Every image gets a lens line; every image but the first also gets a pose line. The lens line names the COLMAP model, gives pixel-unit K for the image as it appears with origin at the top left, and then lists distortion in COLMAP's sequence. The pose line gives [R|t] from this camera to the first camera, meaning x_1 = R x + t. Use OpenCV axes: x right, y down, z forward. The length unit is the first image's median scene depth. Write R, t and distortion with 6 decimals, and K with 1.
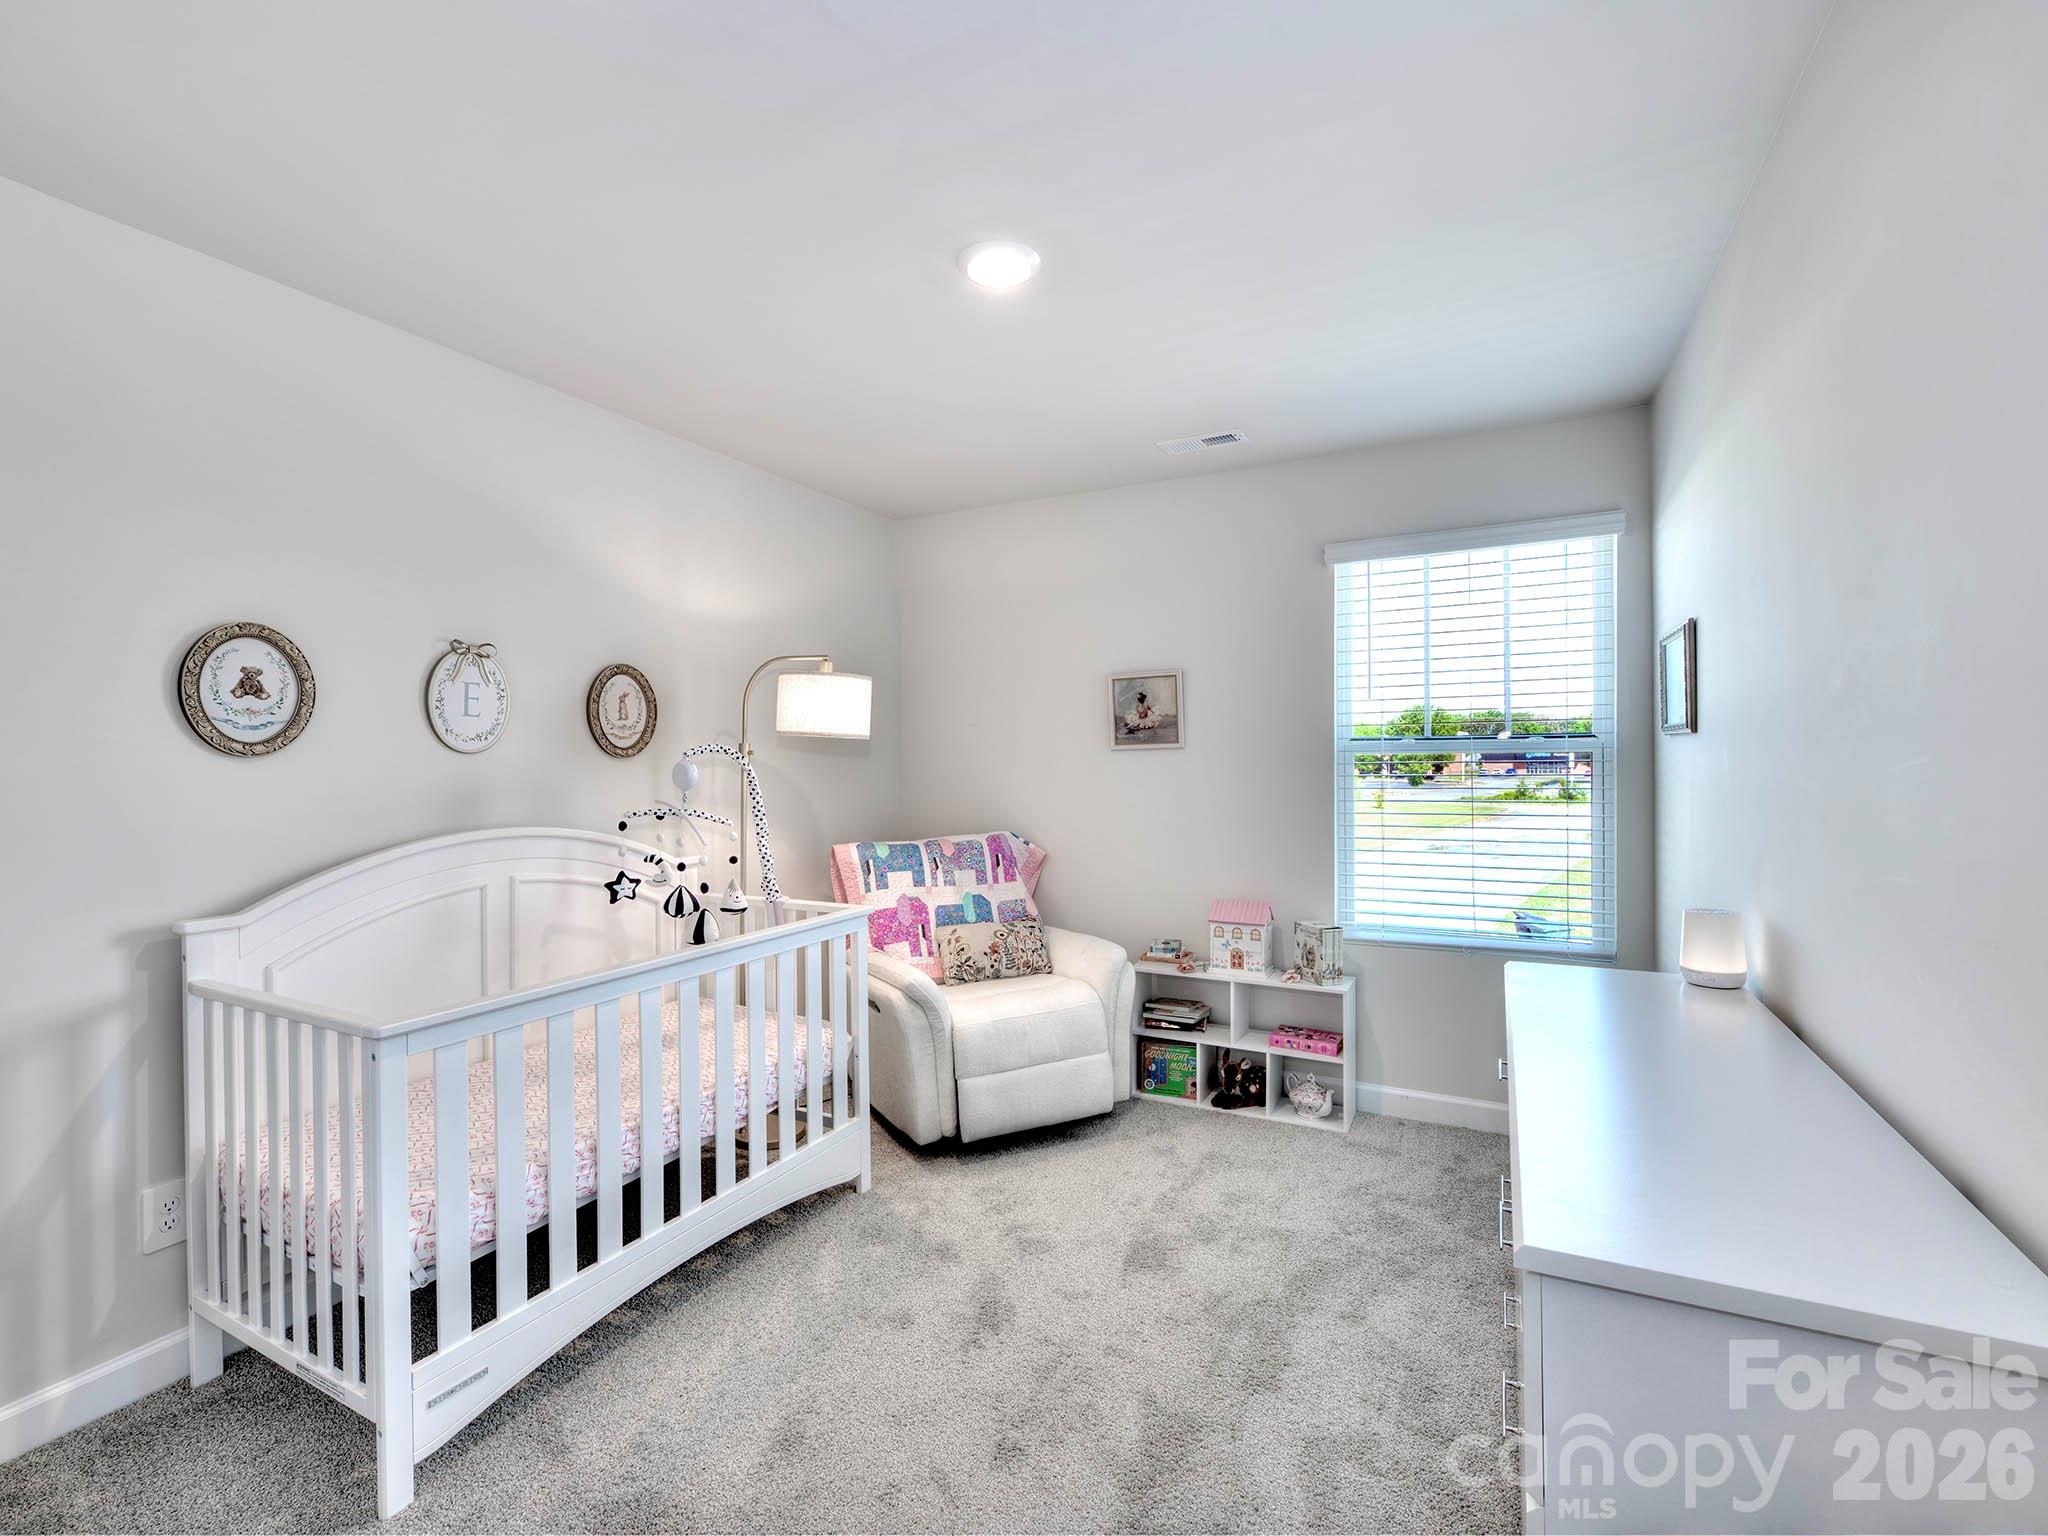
lens RADIAL K [[909.7, 0, 1020.9], [0, 909.7, 757.7], [0, 0, 1]] dist [0.005657, -0.004144]
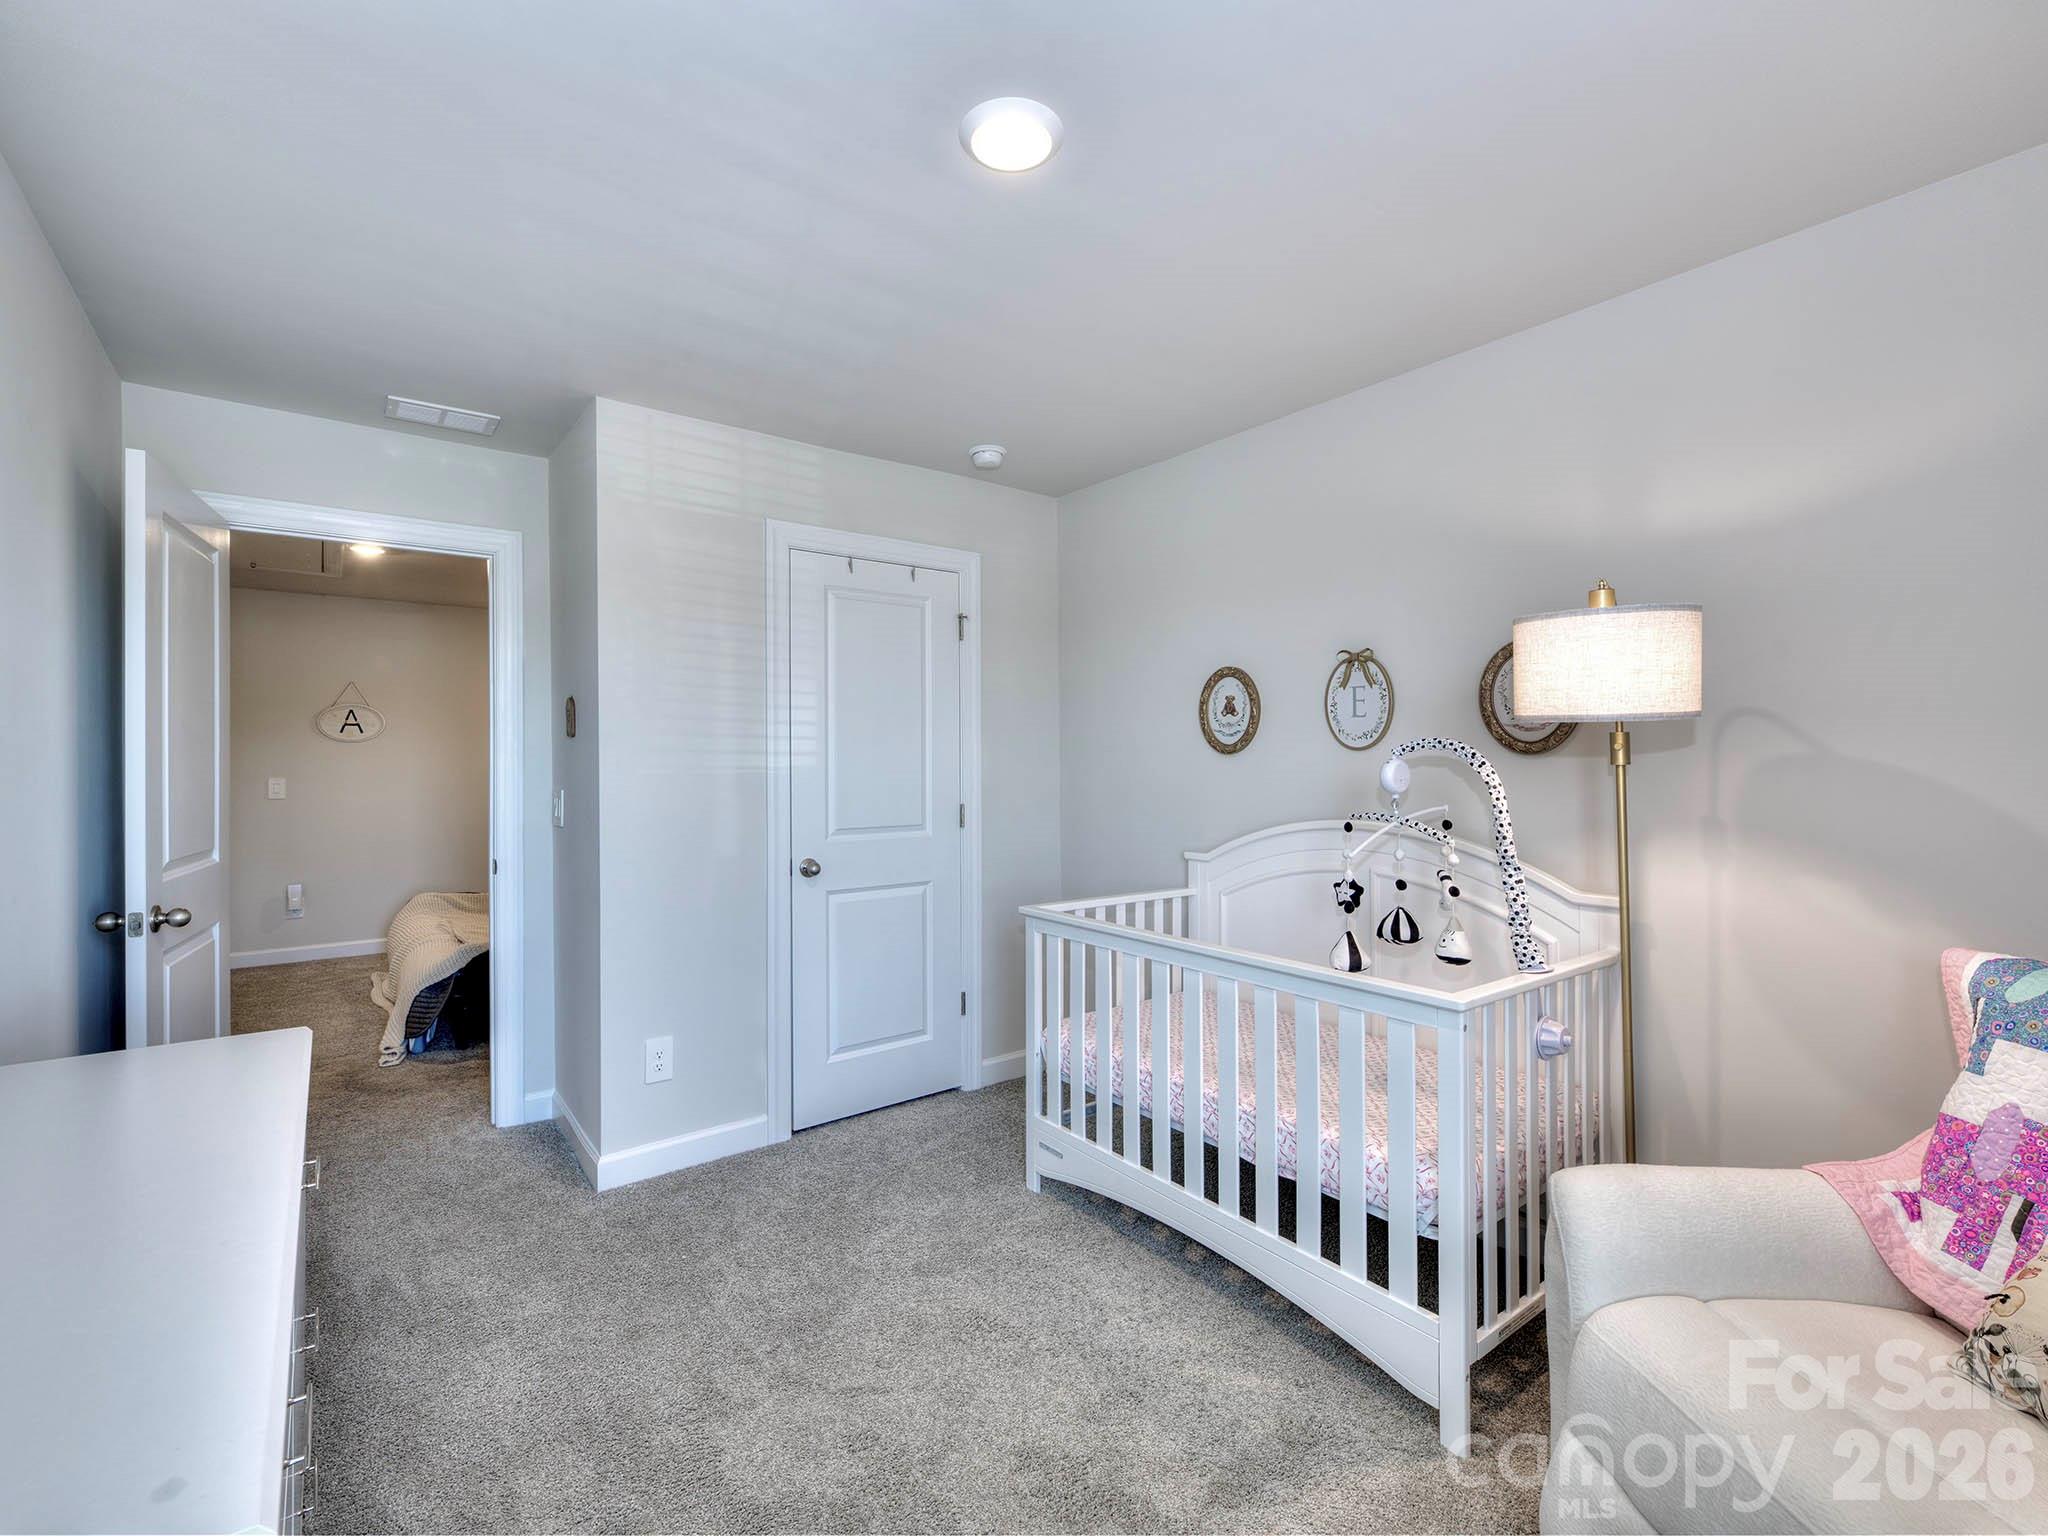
lens RADIAL K [[909.7, 0, 1025.6], [0, 909.7, 763.6], [0, 0, 1]] dist [0.005657, -0.004144]
pose [[-0.424472, 0.010454, -0.905381, 0.626952], [0.001738, 0.999941, 0.010731, -0.001761], [0.905440, 0.002981, -0.424465, 1.221245]]
